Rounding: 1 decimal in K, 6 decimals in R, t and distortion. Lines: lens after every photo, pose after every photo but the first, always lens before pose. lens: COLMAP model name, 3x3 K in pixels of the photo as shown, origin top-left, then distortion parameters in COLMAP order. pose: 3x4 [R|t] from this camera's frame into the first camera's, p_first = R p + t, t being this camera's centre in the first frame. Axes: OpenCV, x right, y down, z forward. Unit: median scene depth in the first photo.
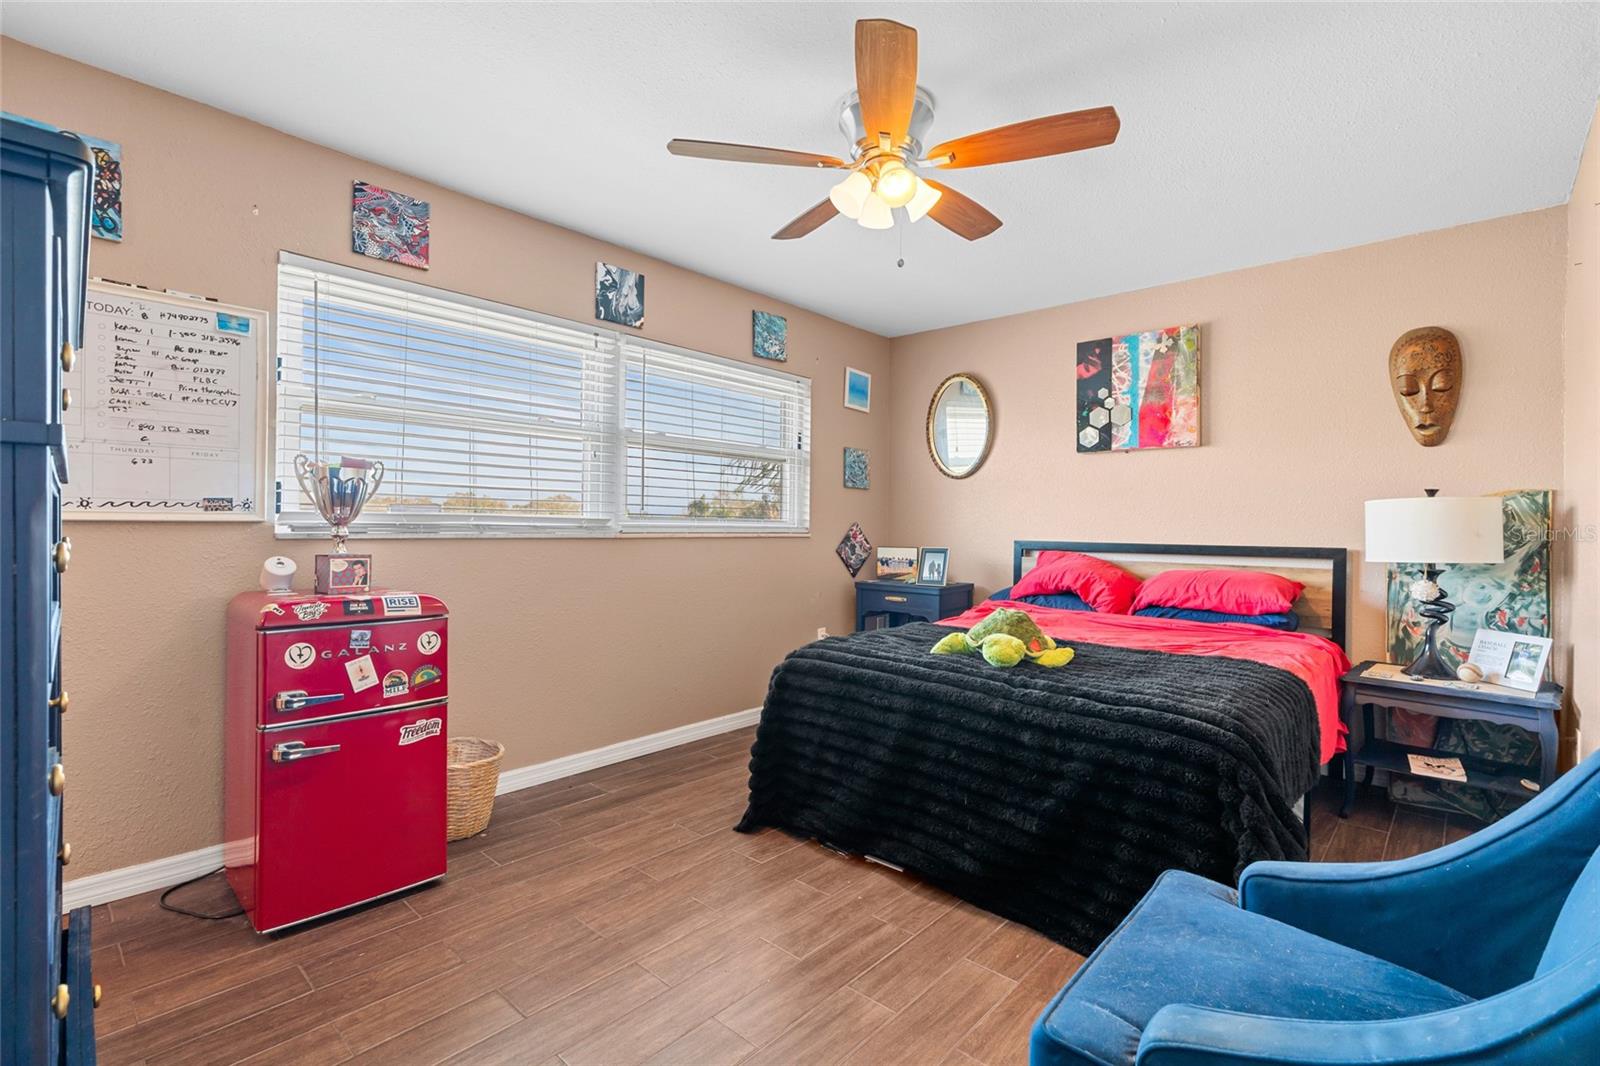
lens RADIAL K [[723.3, 0, 801.8], [0, 723.3, 531.2], [0, 0, 1]] dist [-0.011709, 0.003014]
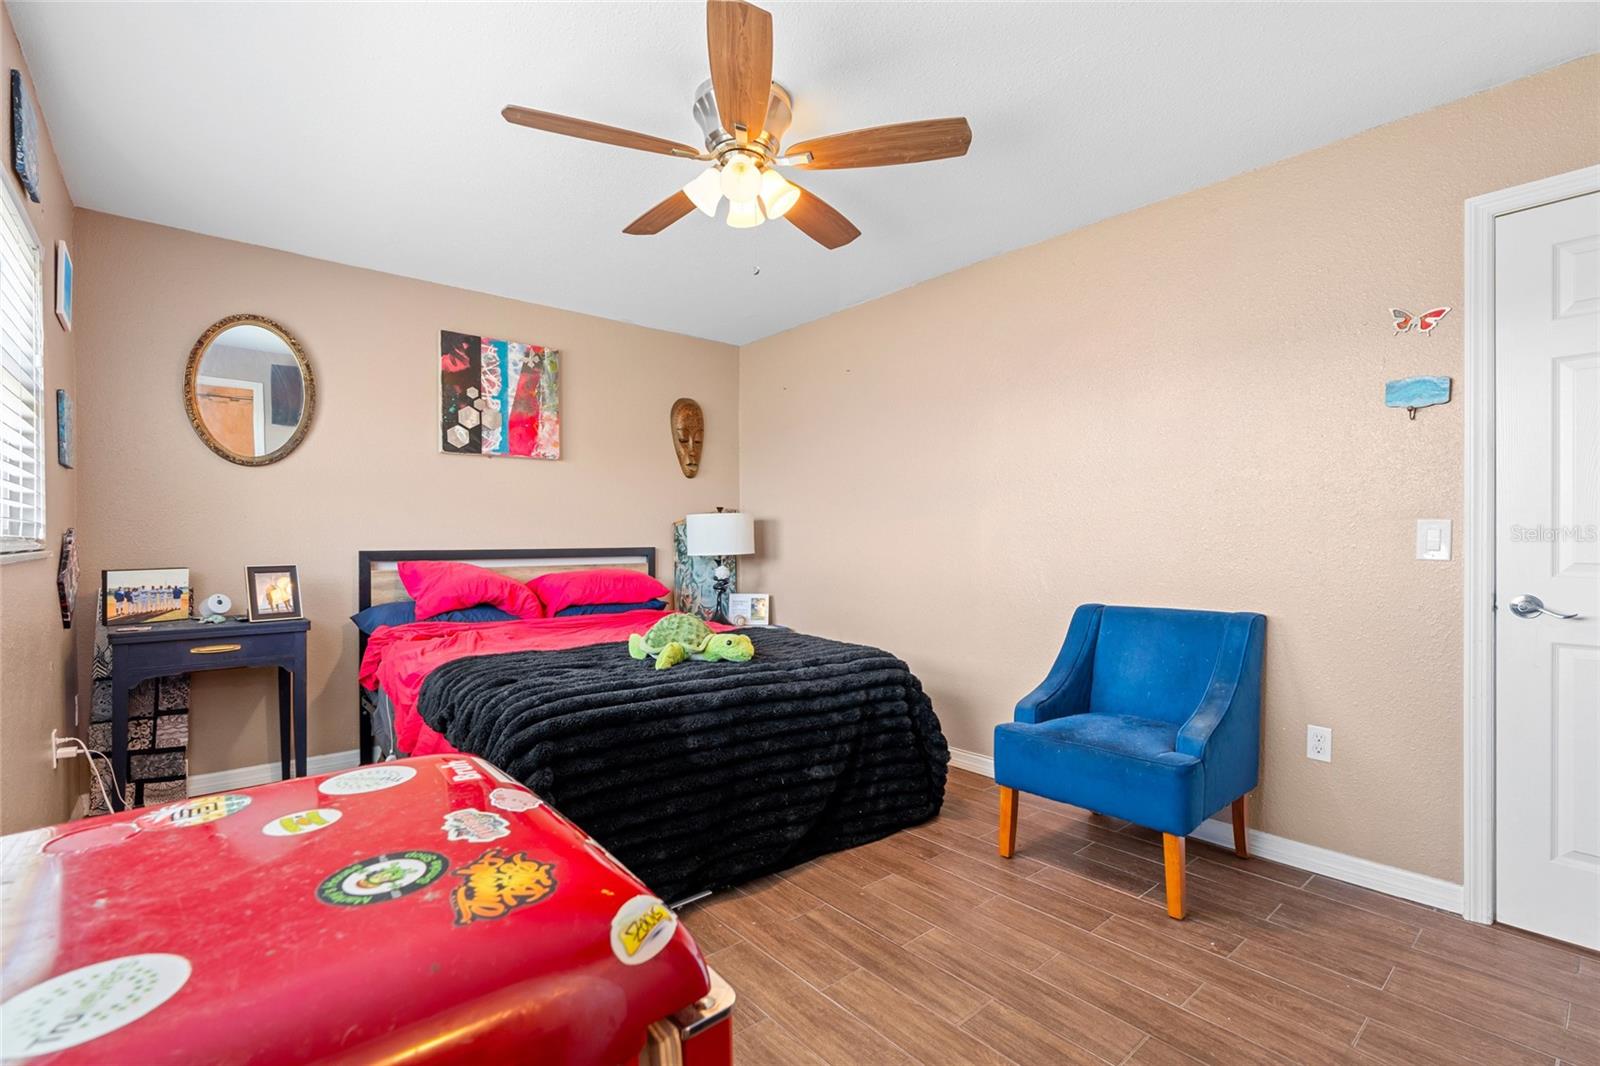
lens RADIAL K [[723.3, 0, 800.3], [0, 723.3, 539.8], [0, 0, 1]] dist [-0.011709, 0.003014]
pose [[0.127755, -0.017376, 0.991653, -0.485968], [0.008901, 0.999826, 0.016373, -0.009113], [-0.991766, 0.006735, 0.127888, 0.463593]]
